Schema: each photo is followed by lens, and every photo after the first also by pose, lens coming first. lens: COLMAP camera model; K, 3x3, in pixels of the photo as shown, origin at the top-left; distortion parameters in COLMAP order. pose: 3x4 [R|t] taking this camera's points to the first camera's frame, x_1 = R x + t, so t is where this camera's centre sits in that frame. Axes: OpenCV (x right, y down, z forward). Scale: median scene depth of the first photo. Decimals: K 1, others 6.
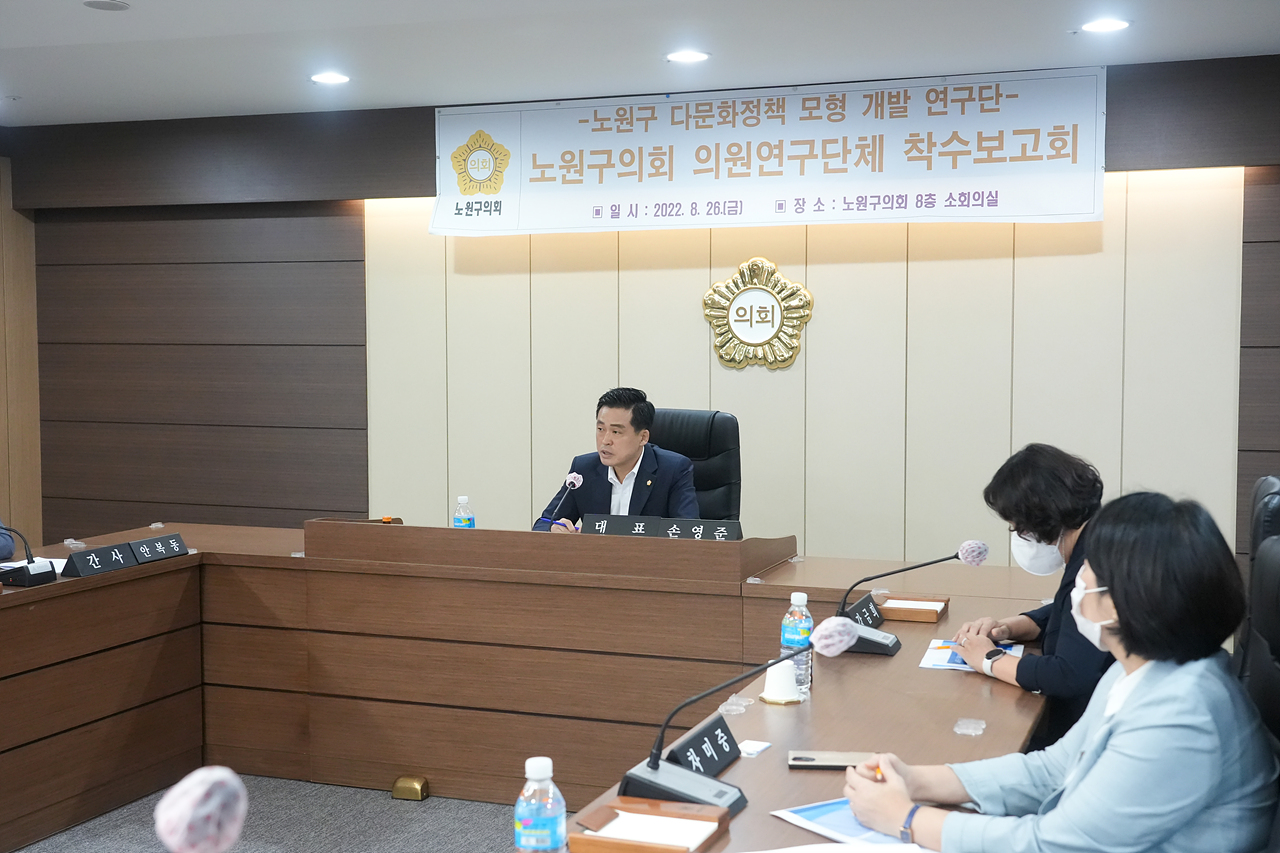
lens RADIAL K [[1564.9, 0, 640.0], [0, 1564.9, 426.5], [0, 0, 1]] dist [0.016817, 0.024349]
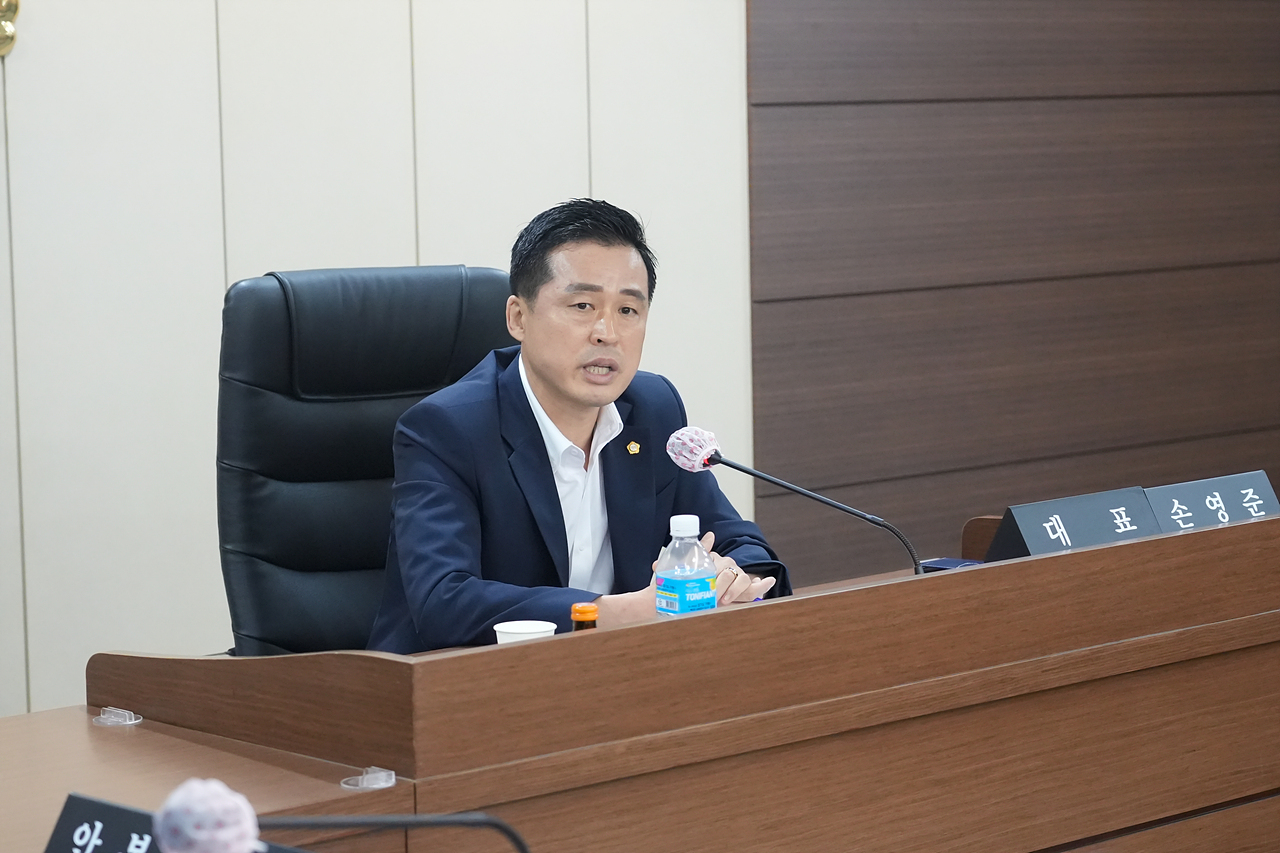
lens RADIAL K [[3265.2, 0, 640.0], [0, 3265.2, 426.5], [0, 0, 1]] dist [0.018218, -0.118959]
pose [[0.433591, -0.093649, 0.896230, -0.574993], [0.075114, 0.994880, 0.067618, -0.018573], [-0.897974, 0.038001, 0.438405, 0.519132]]
